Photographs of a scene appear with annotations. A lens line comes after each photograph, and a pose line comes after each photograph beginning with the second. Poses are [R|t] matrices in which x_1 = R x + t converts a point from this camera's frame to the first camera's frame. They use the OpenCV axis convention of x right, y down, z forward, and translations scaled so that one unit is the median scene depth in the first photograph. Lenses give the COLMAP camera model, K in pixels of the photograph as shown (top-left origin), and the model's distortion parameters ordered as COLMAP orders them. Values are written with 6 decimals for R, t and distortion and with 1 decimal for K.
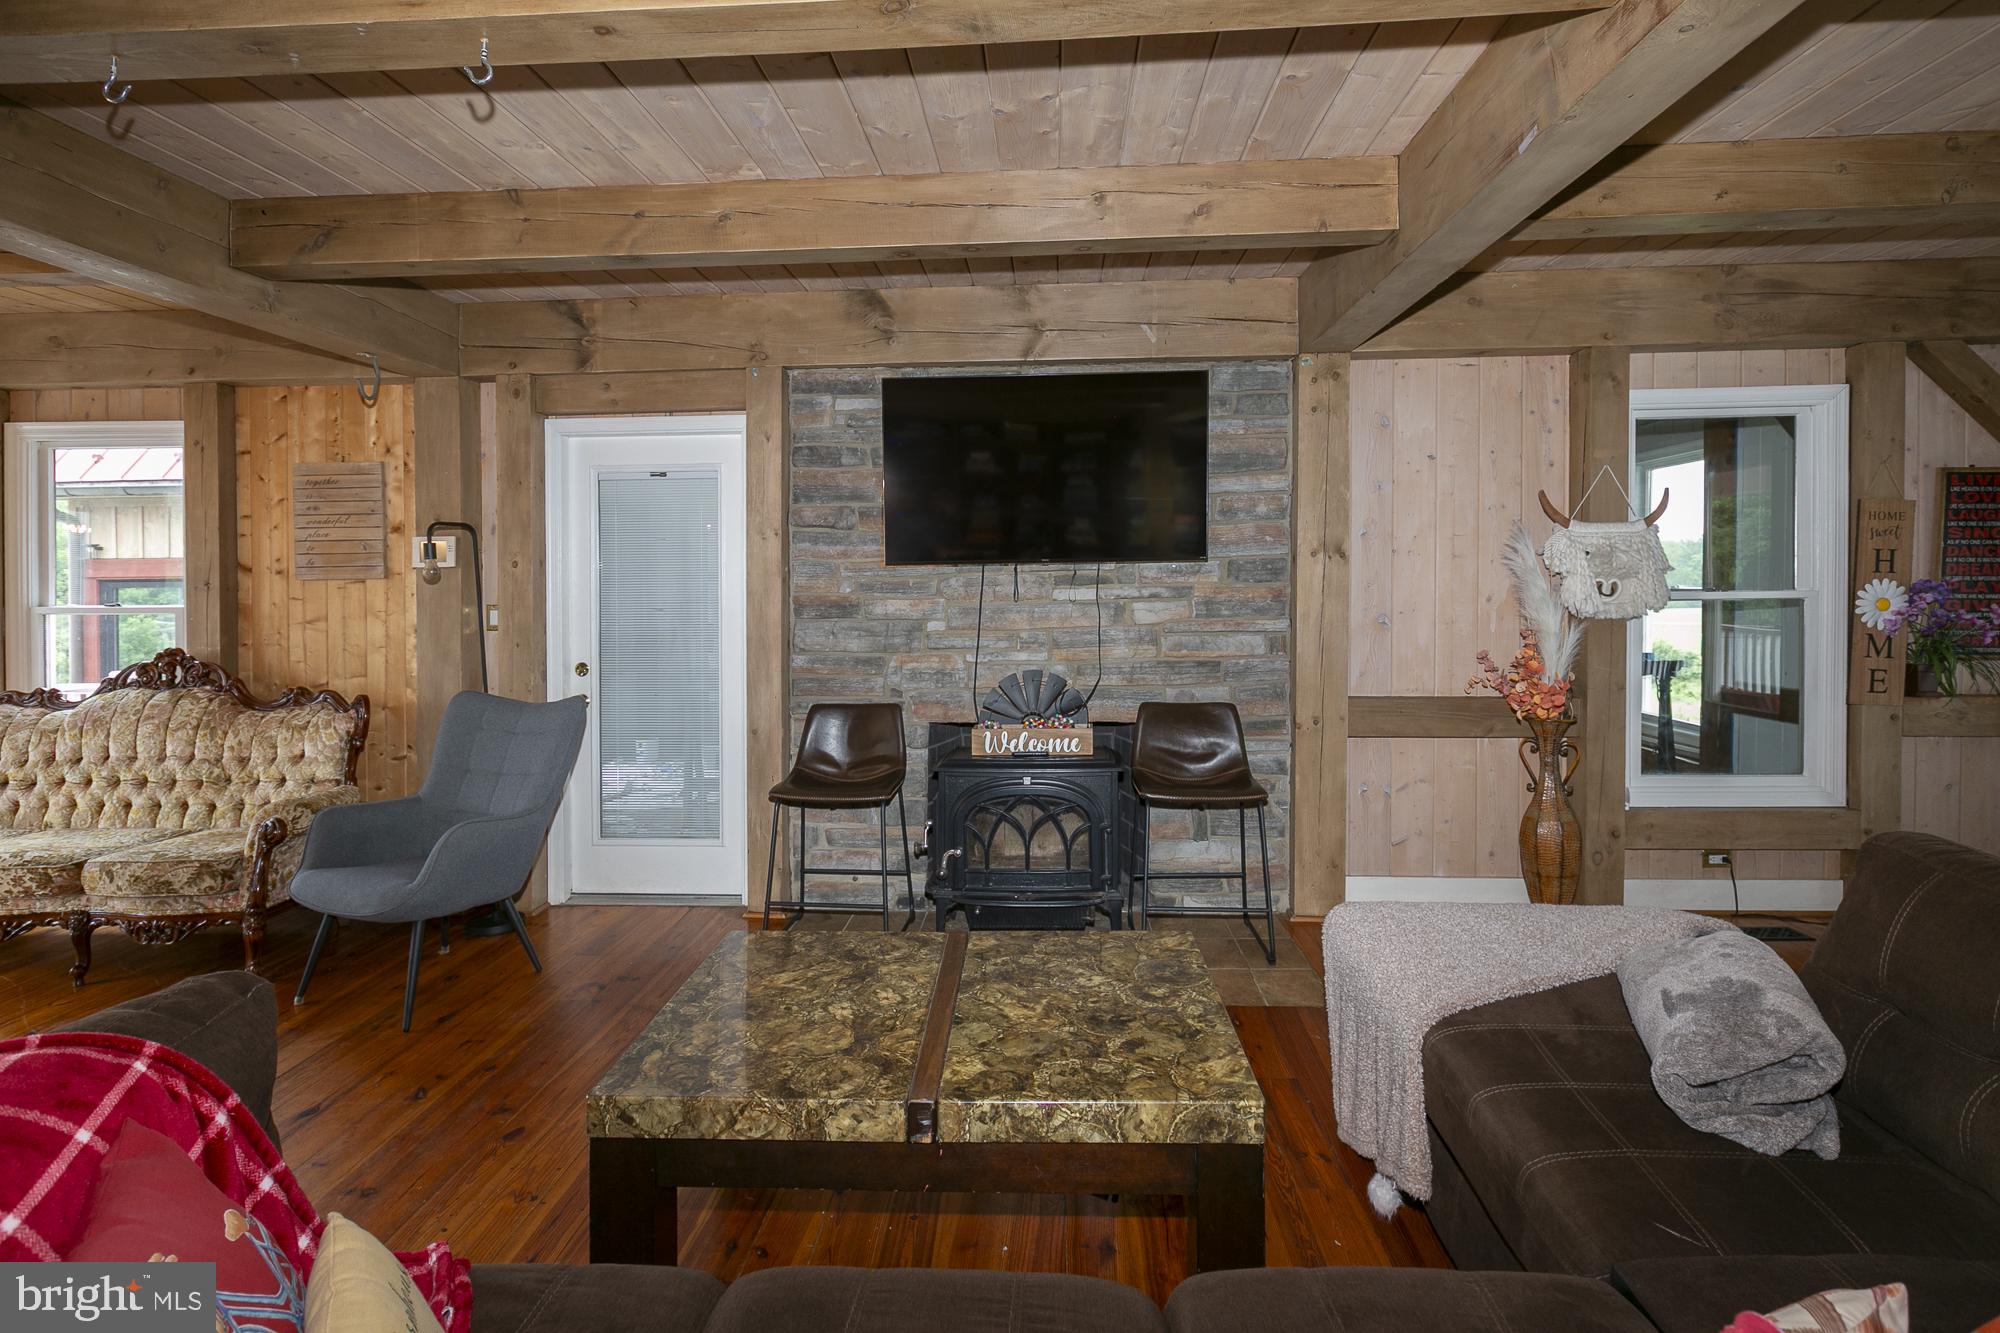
lens RADIAL K [[988.4, 0, 1003.5], [0, 988.4, 595.4], [0, 0, 1]] dist [0.001834, -0.000378]
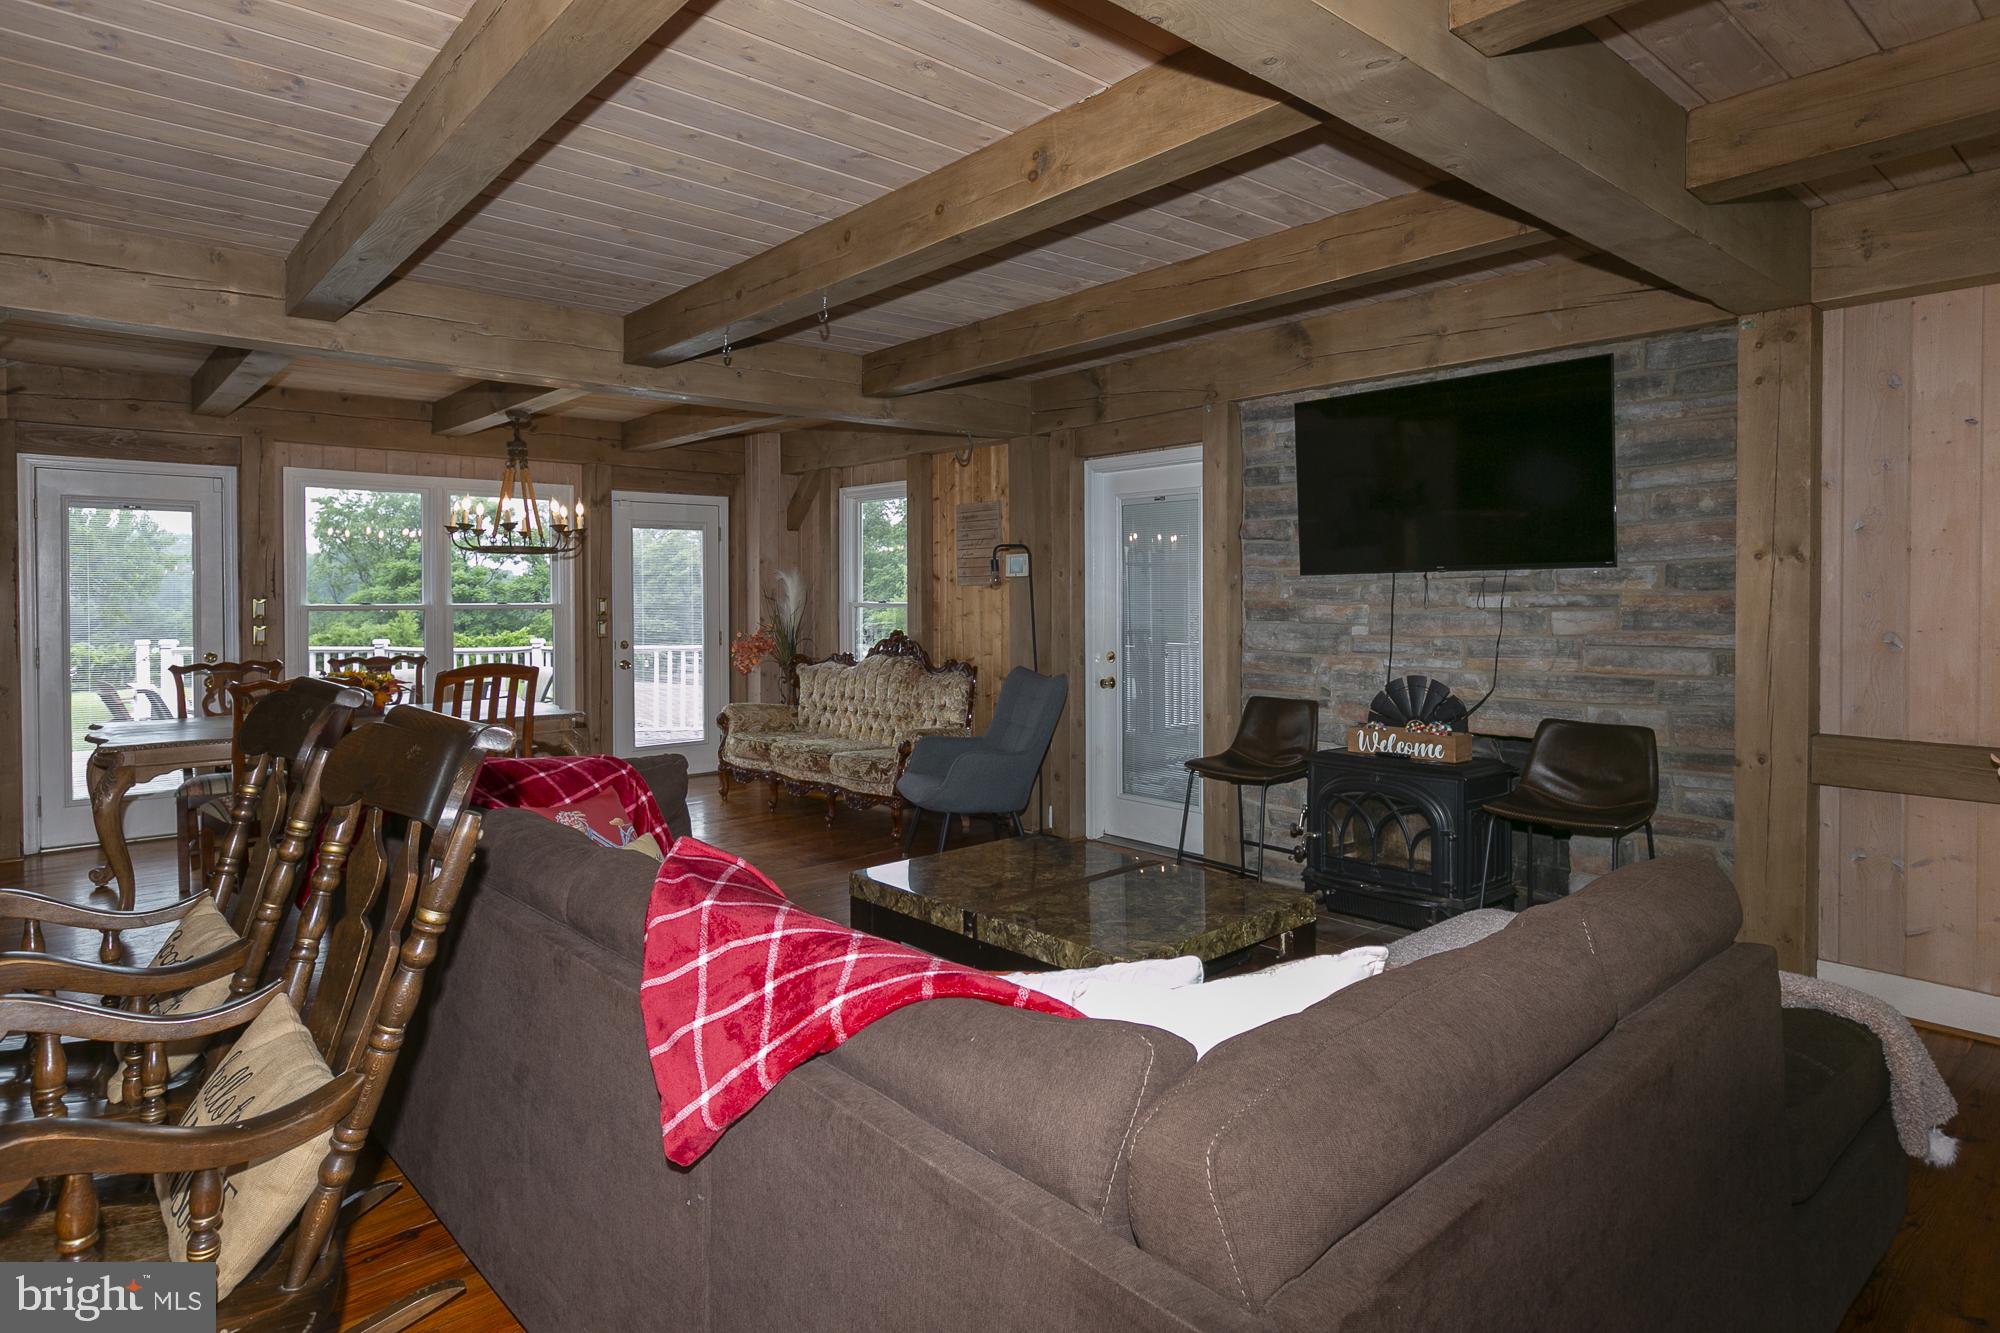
lens RADIAL K [[1118.8, 0, 1009.1], [0, 1118.8, 606.4], [0, 0, 1]] dist [0.006155, -0.005095]
pose [[0.704669, 0.014727, -0.709383, 0.530934], [-0.011285, 0.999891, 0.009549, -0.001706], [0.709446, 0.001276, 0.704758, -0.102383]]
